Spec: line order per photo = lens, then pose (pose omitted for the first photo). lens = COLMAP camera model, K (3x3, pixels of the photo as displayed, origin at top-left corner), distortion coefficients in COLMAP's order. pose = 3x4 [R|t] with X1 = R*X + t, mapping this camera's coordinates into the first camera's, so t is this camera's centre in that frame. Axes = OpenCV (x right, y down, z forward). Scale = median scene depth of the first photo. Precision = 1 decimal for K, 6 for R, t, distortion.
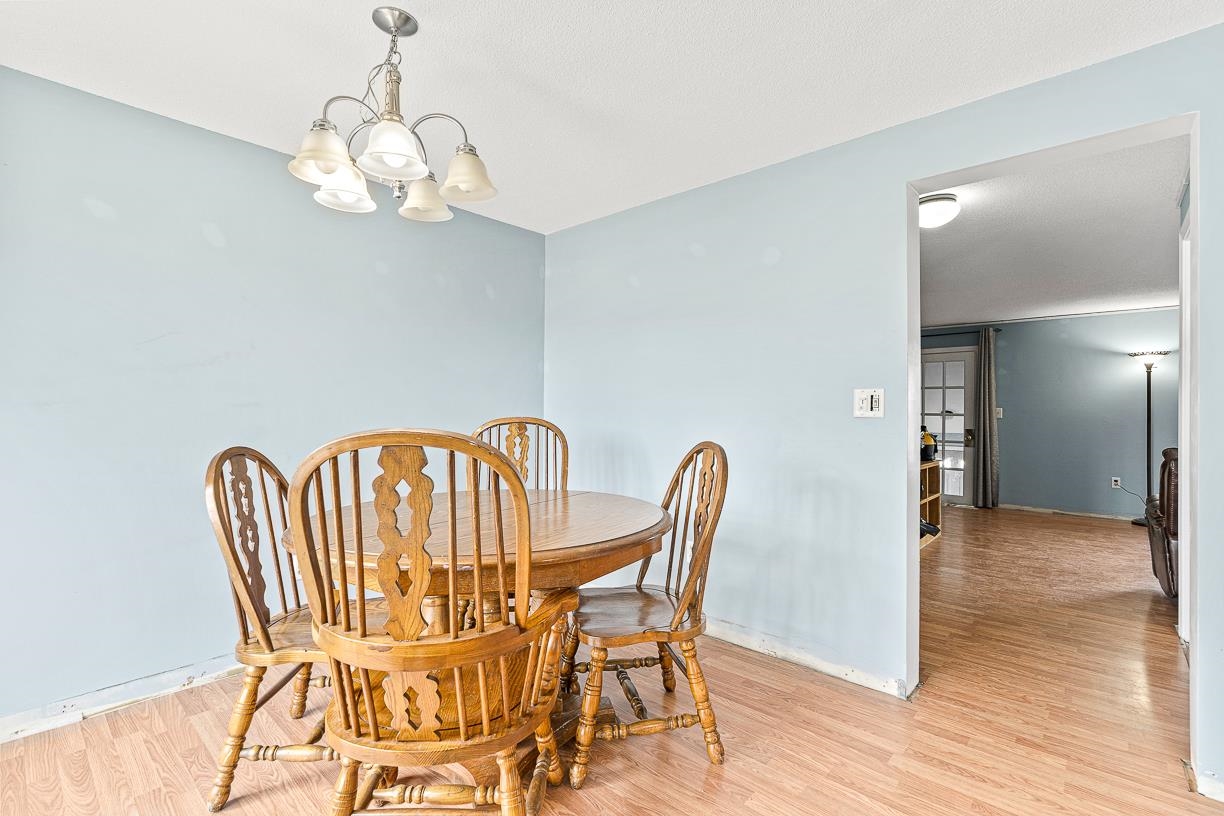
lens RADIAL K [[539.6, 0, 616.8], [0, 539.6, 415.2], [0, 0, 1]] dist [-0.004077, 0.001367]
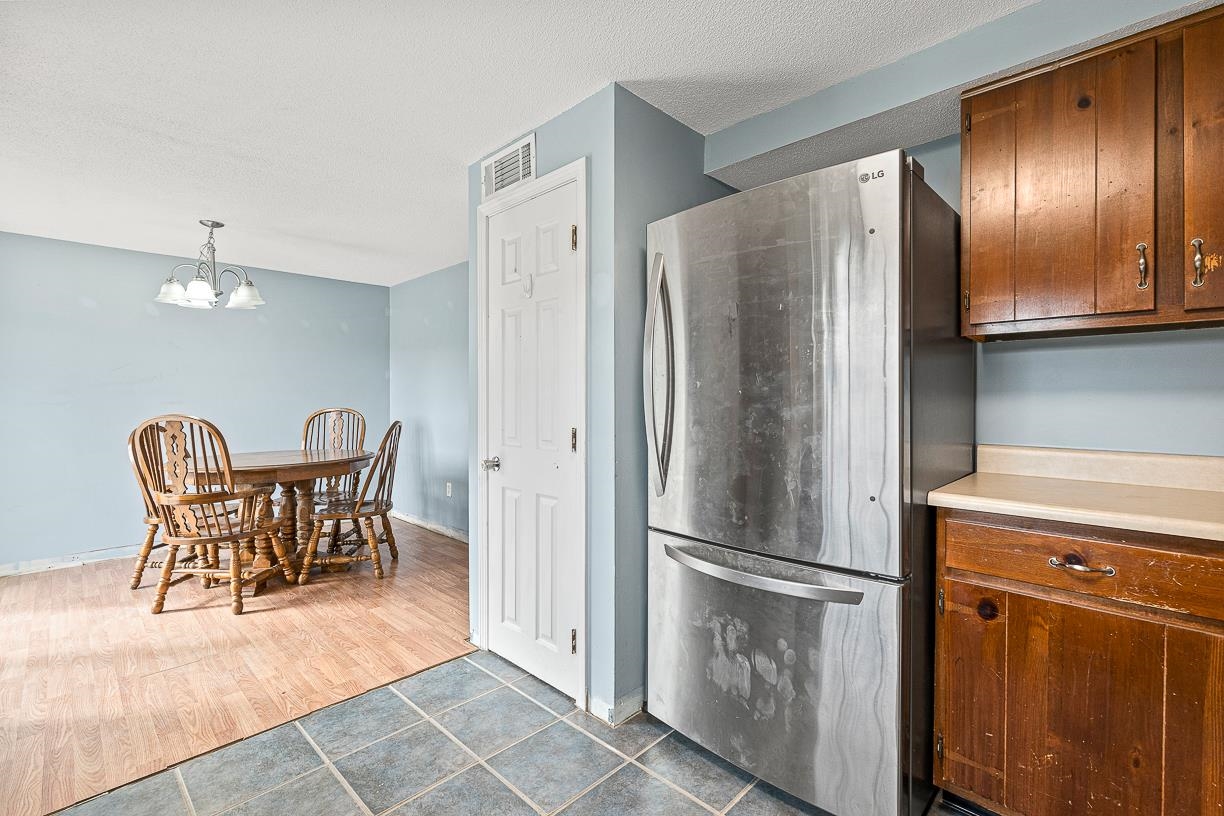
lens RADIAL K [[539.6, 0, 636.1], [0, 539.6, 405.1], [0, 0, 1]] dist [-0.004077, 0.001367]
pose [[0.999149, -0.008088, -0.040449, 1.316293], [0.008337, 0.999947, 0.005995, -0.012079], [0.040398, -0.006327, 0.999164, -1.040644]]
